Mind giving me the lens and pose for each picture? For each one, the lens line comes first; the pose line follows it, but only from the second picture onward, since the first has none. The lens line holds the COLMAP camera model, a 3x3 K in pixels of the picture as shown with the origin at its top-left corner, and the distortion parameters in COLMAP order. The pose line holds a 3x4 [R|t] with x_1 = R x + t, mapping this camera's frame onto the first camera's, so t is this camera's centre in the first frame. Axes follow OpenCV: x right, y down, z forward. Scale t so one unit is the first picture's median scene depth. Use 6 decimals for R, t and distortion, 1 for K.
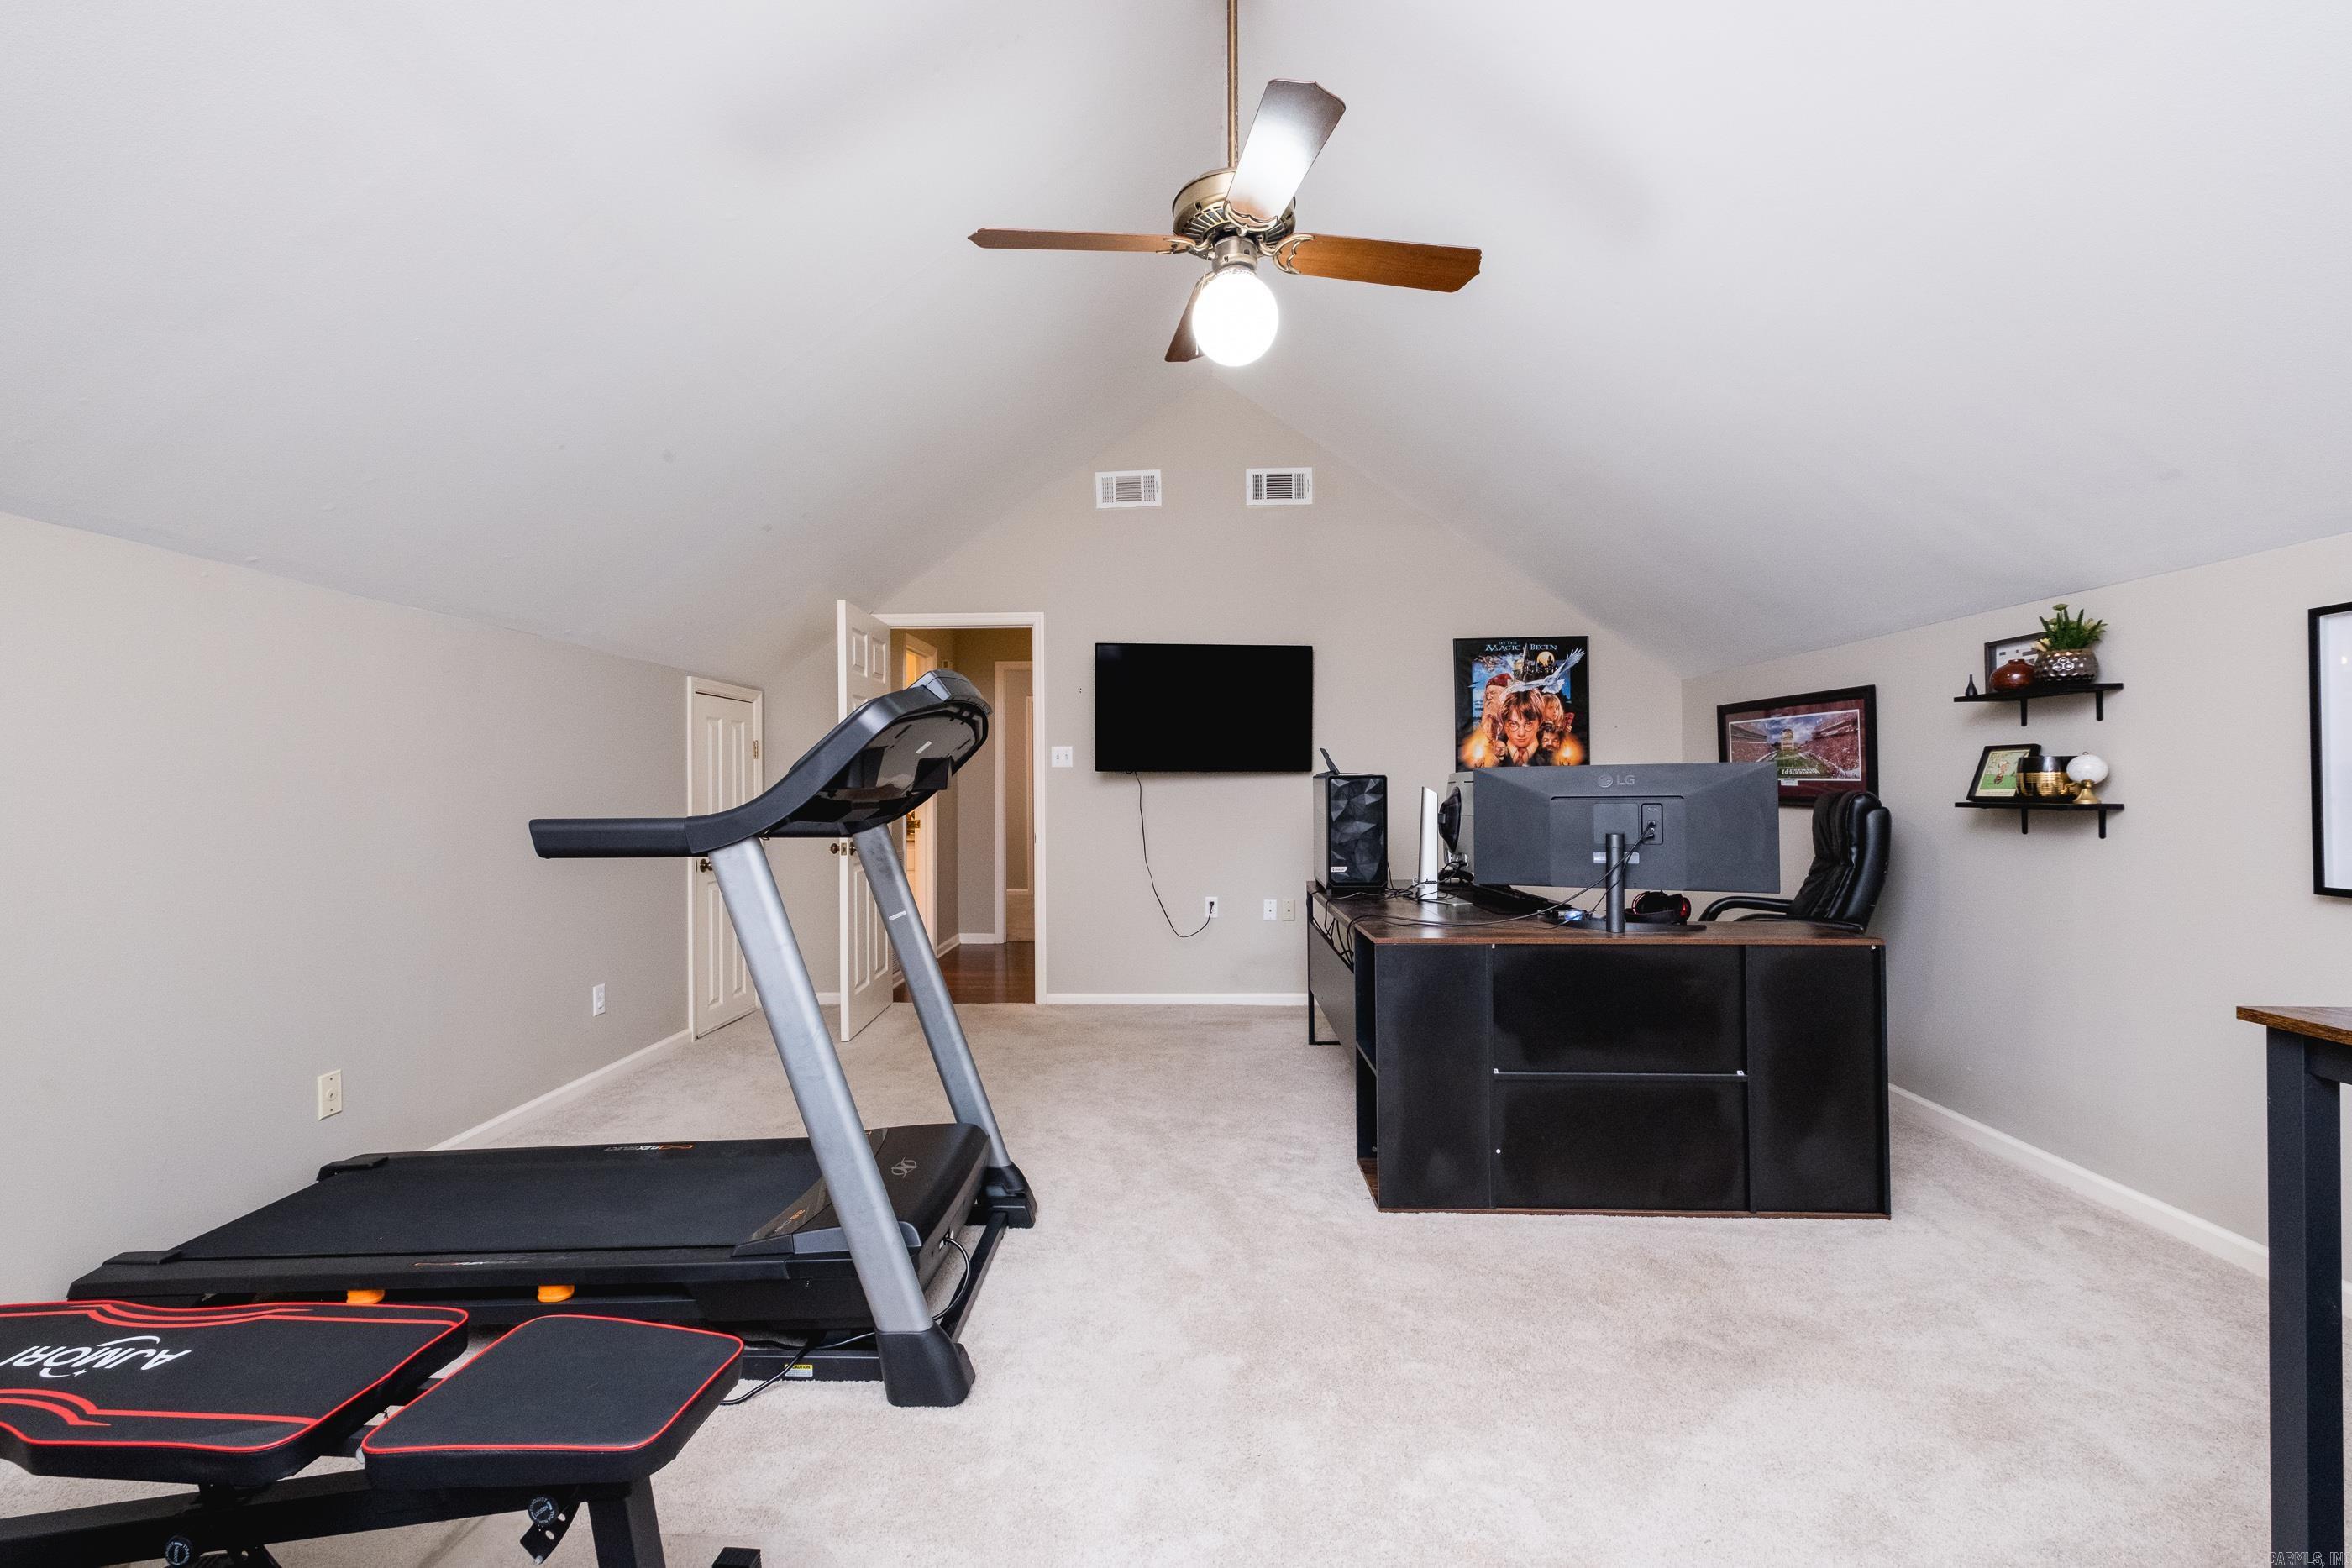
lens RADIAL K [[1028.6, 0, 1180.7], [0, 1028.6, 784.3], [0, 0, 1]] dist [0.004717, -0.003649]
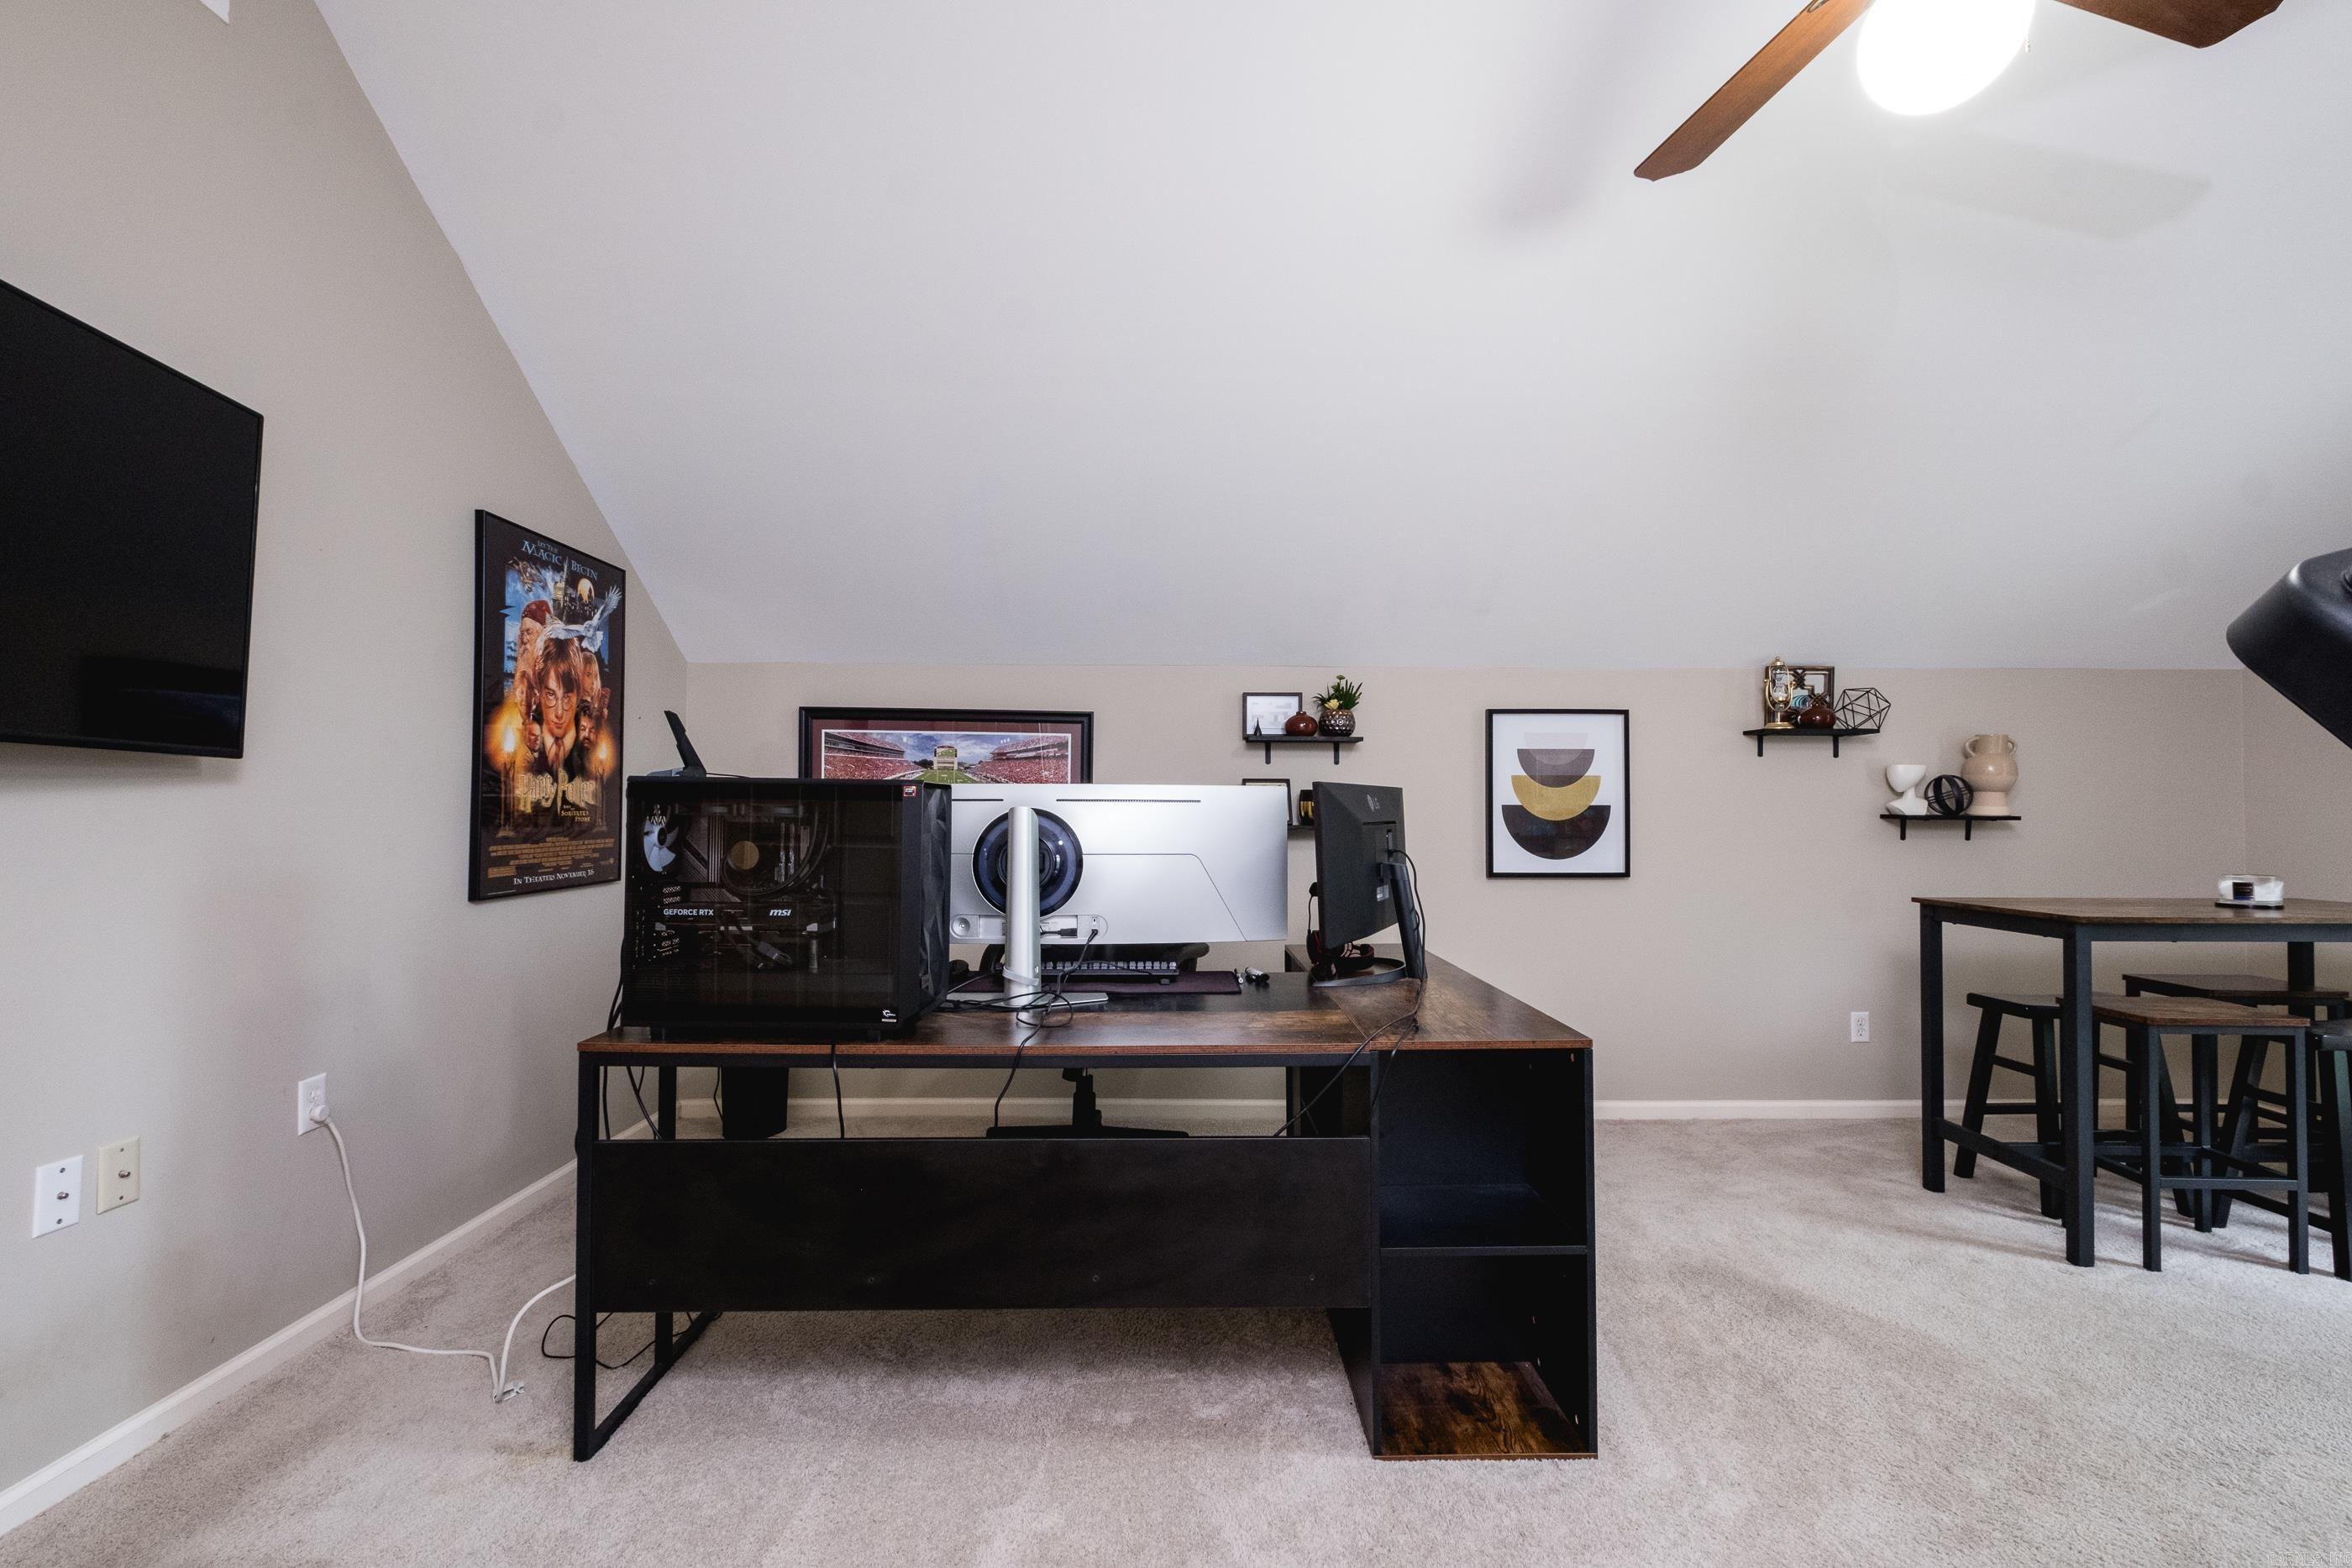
lens RADIAL K [[1028.6, 0, 1177.9], [0, 1028.6, 785.6], [0, 0, 1]] dist [0.004717, -0.003649]
pose [[-0.035282, 0.032339, 0.998854, -0.243577], [-0.007487, 0.999440, -0.032622, 0.006303], [-0.999349, -0.008630, -0.035020, 0.680653]]
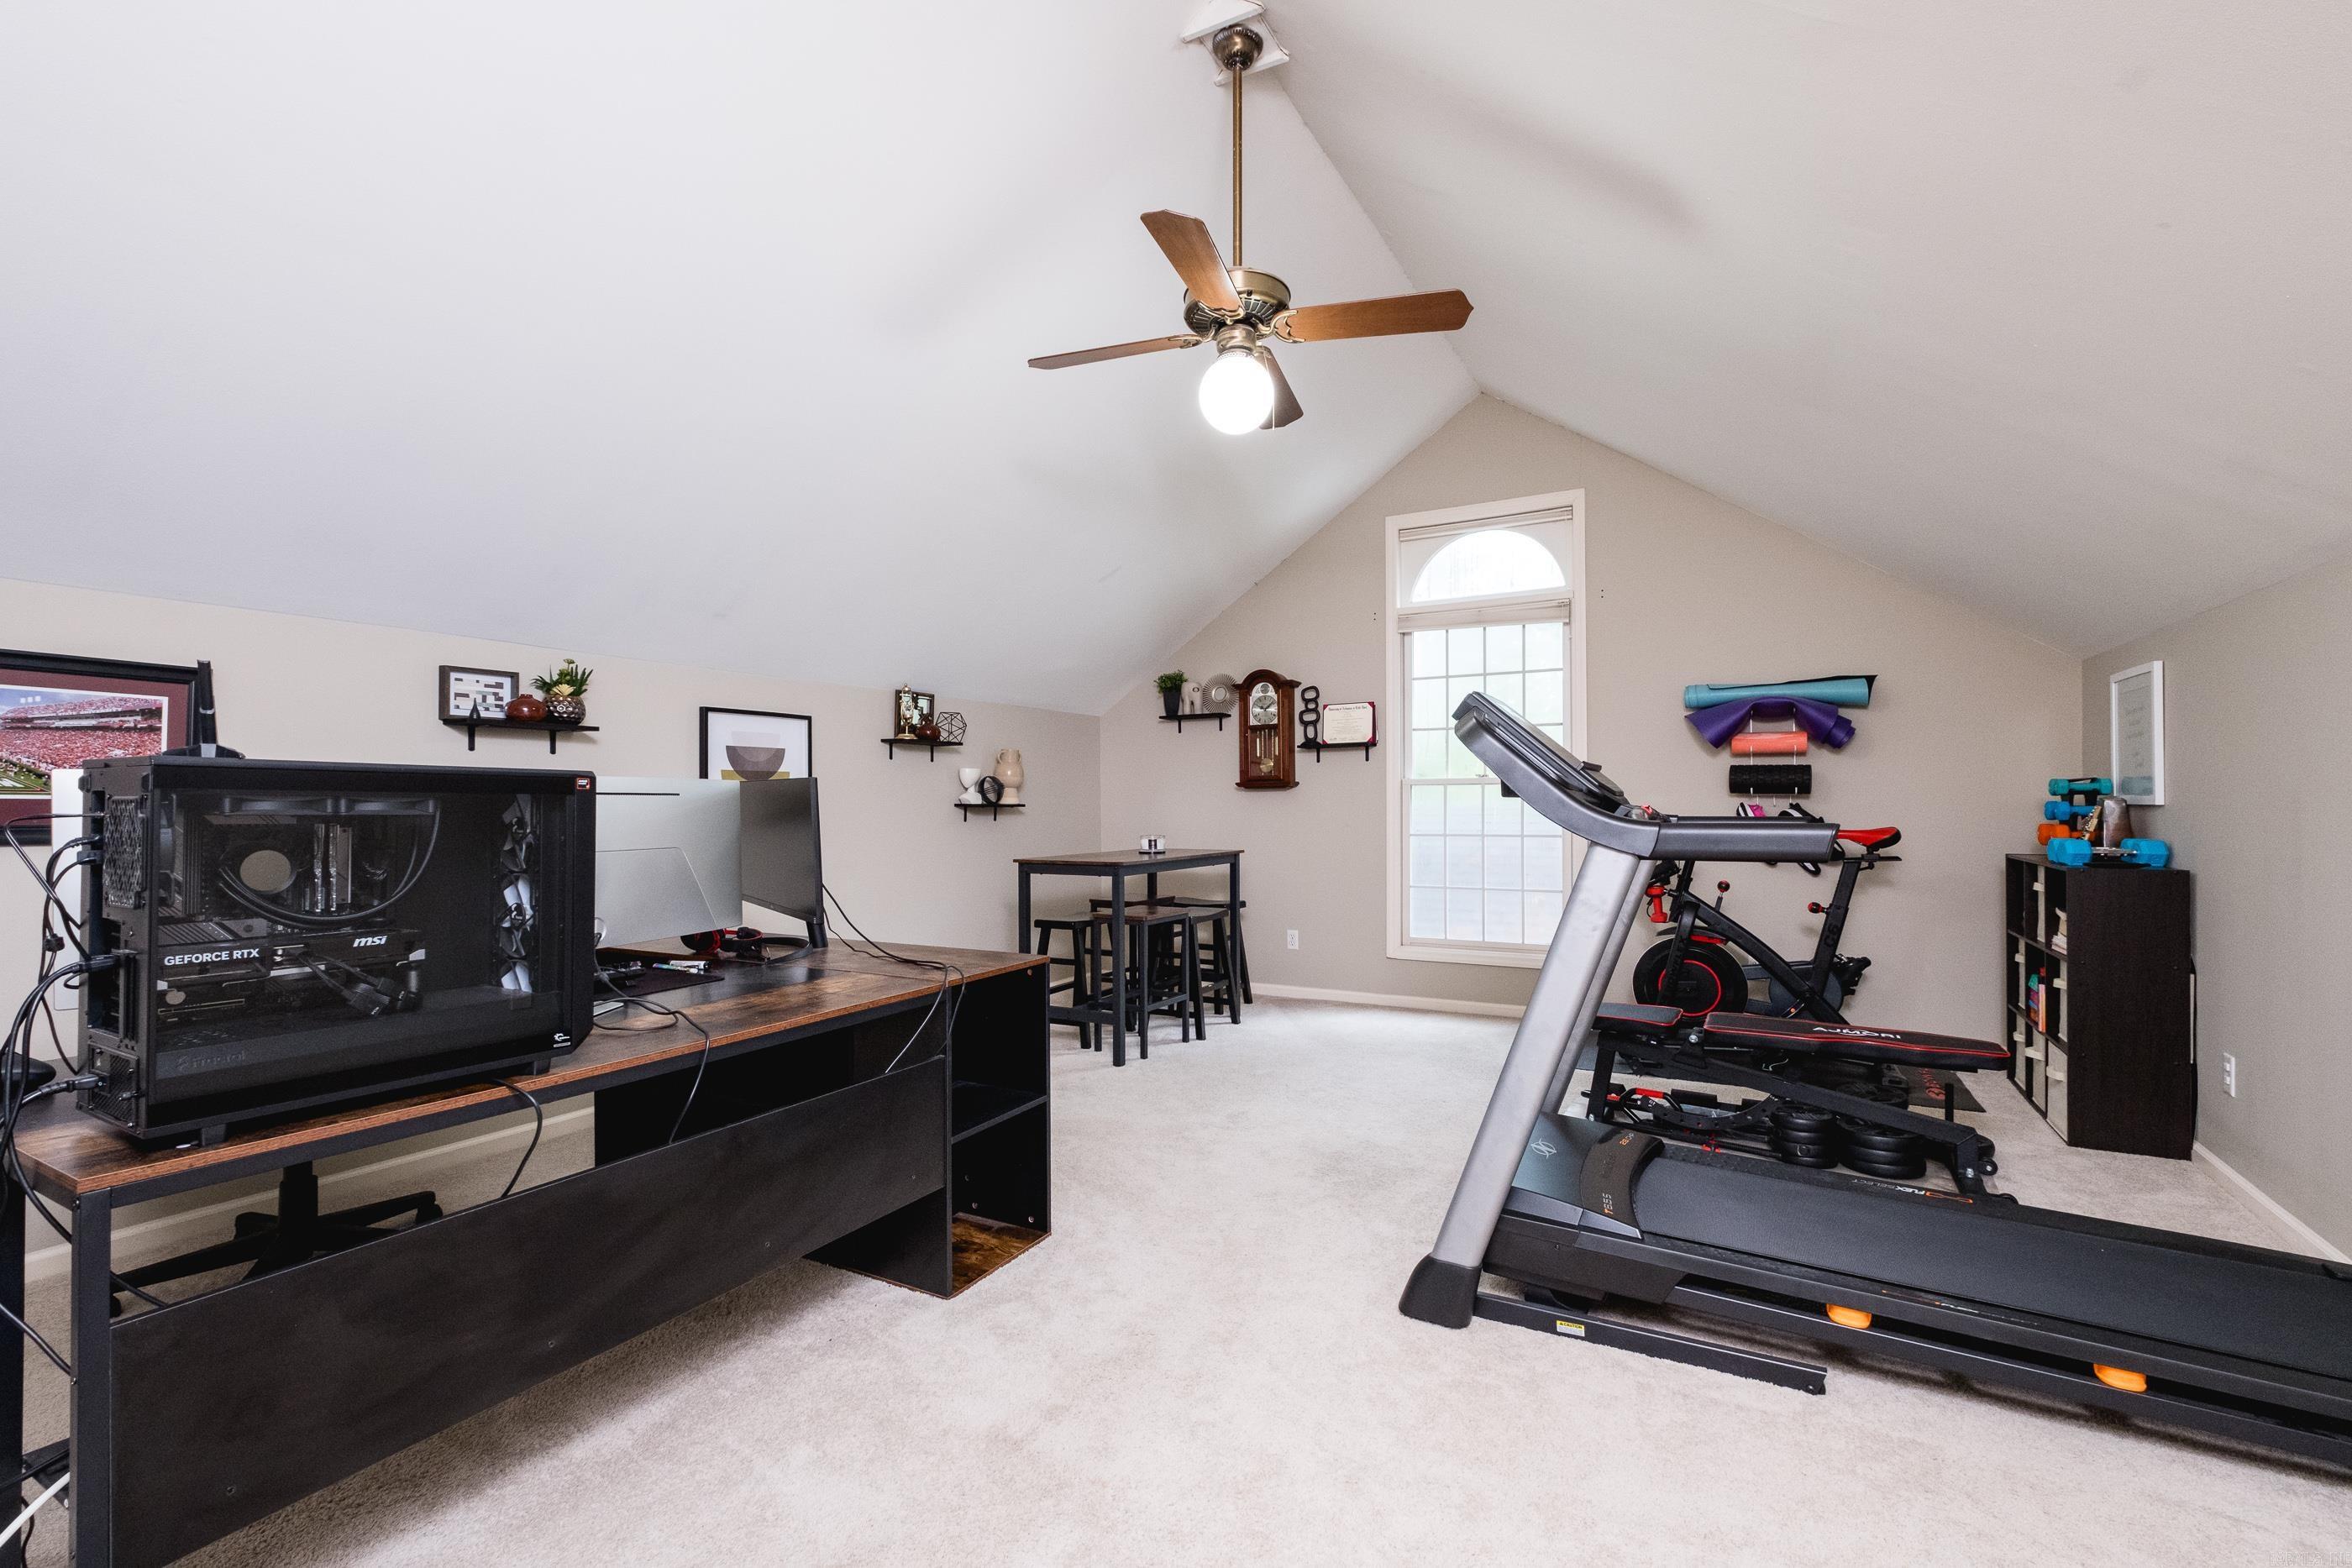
lens RADIAL K [[1028.6, 0, 1182.5], [0, 1028.6, 791.9], [0, 0, 1]] dist [0.004717, -0.003649]
pose [[-0.888895, 0.017435, 0.457780, -0.193898], [0.010598, 0.999791, -0.017499, 0.007546], [-0.457989, -0.010703, -0.888893, 0.954939]]
